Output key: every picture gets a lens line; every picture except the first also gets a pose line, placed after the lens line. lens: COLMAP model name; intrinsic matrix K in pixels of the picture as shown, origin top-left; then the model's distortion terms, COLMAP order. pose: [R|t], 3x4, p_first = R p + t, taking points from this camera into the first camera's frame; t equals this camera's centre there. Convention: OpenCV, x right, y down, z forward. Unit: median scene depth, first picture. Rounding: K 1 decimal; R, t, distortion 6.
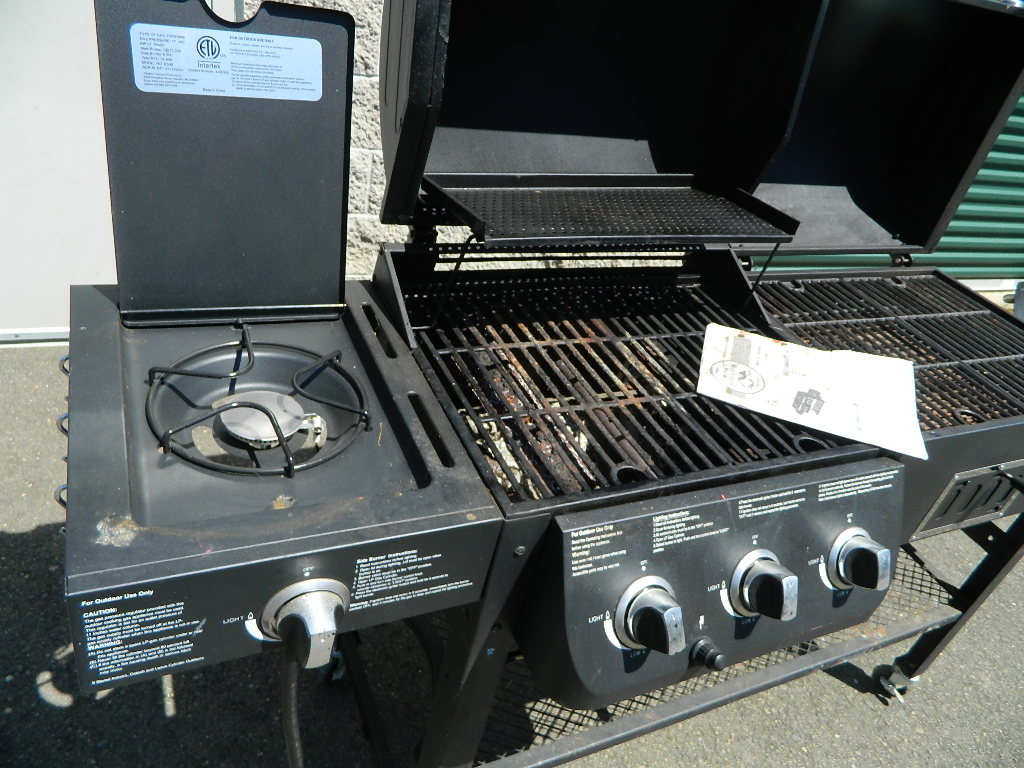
lens RADIAL K [[760.5, 0, 512.0], [0, 760.5, 384.0], [0, 0, 1]] dist [0.004083, -0.012218]
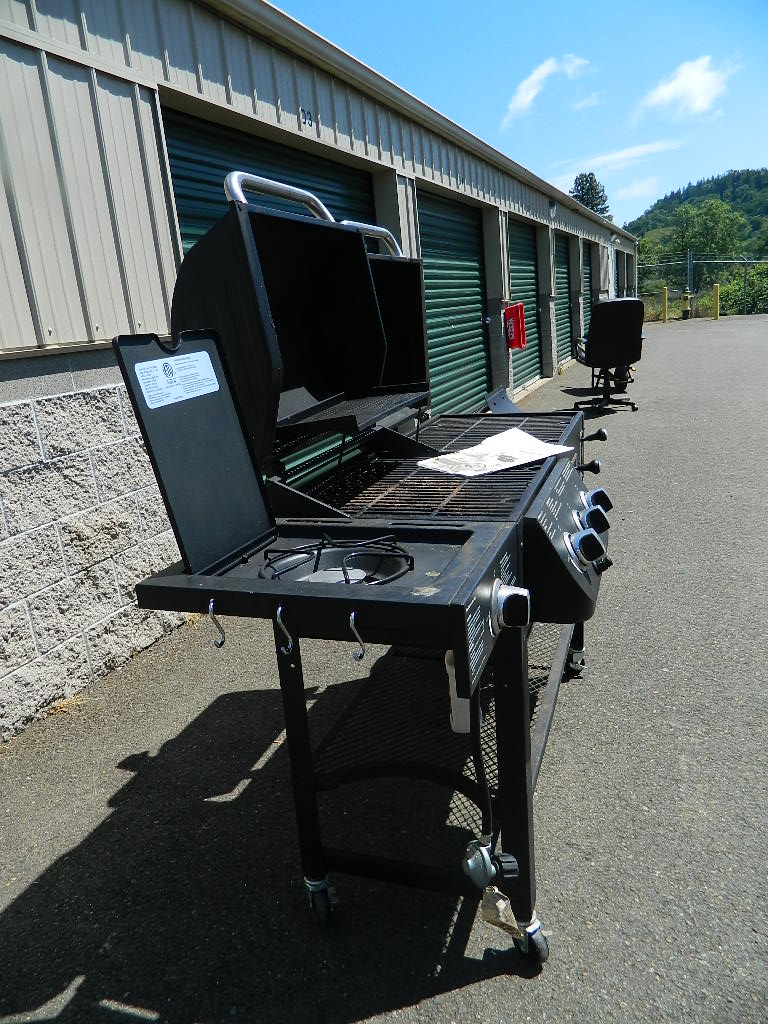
lens RADIAL K [[760.5, 0, 384.0], [0, 760.5, 512.0], [0, 0, 1]] dist [0.004083, -0.012218]
pose [[0.659864, -0.422782, 0.621157, -1.063205], [0.577997, 0.813823, -0.060096, 0.077515], [-0.480104, 0.398681, 0.781379, -0.168401]]
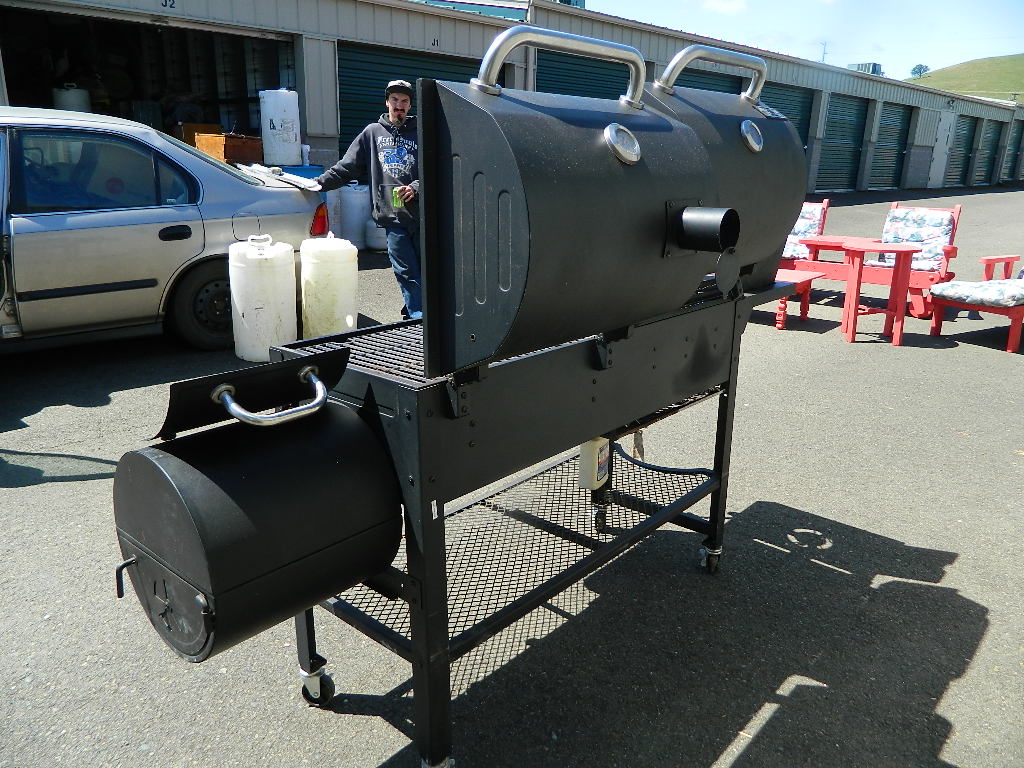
lens RADIAL K [[760.5, 0, 512.0], [0, 760.5, 384.0], [0, 0, 1]] dist [0.004083, -0.012218]
pose [[-0.897989, -0.087535, -0.431222, 1.536774], [-0.380673, 0.646069, 0.661576, -1.350183], [0.220688, 0.758243, -0.613486, 2.835730]]
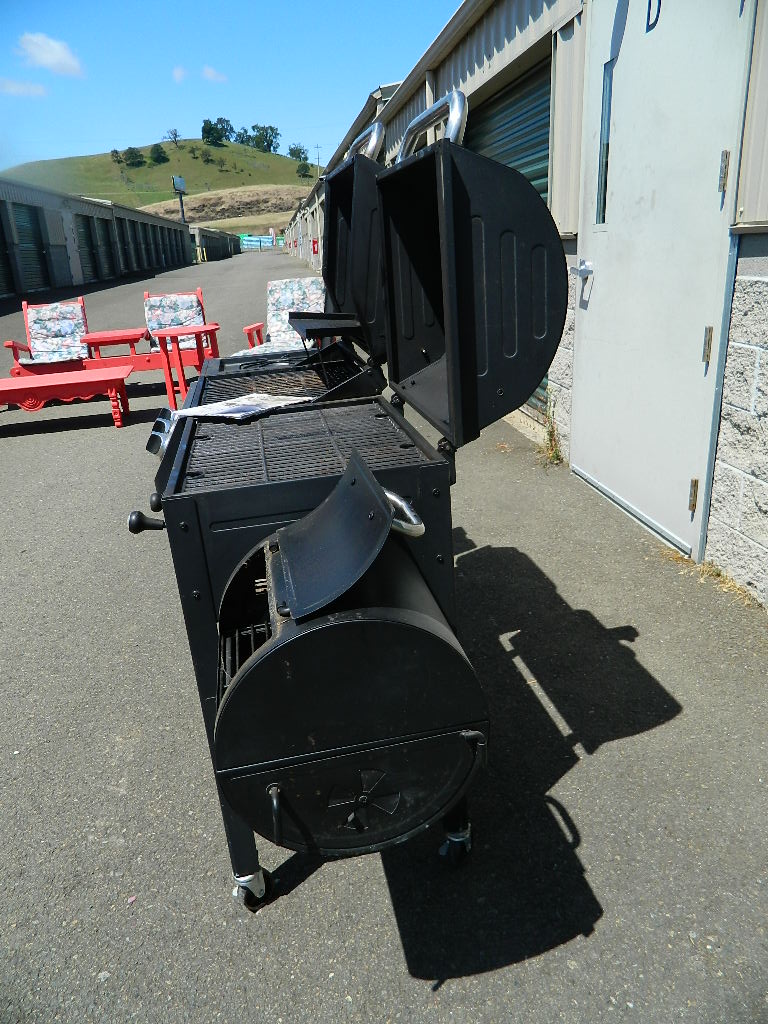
lens RADIAL K [[760.5, 0, 384.0], [0, 760.5, 512.0], [0, 0, 1]] dist [0.004083, -0.012218]
pose [[-0.254440, 0.152520, -0.954986, 2.524423], [-0.525318, 0.807301, 0.268896, -0.533414], [0.811974, 0.570089, -0.125288, 2.024248]]
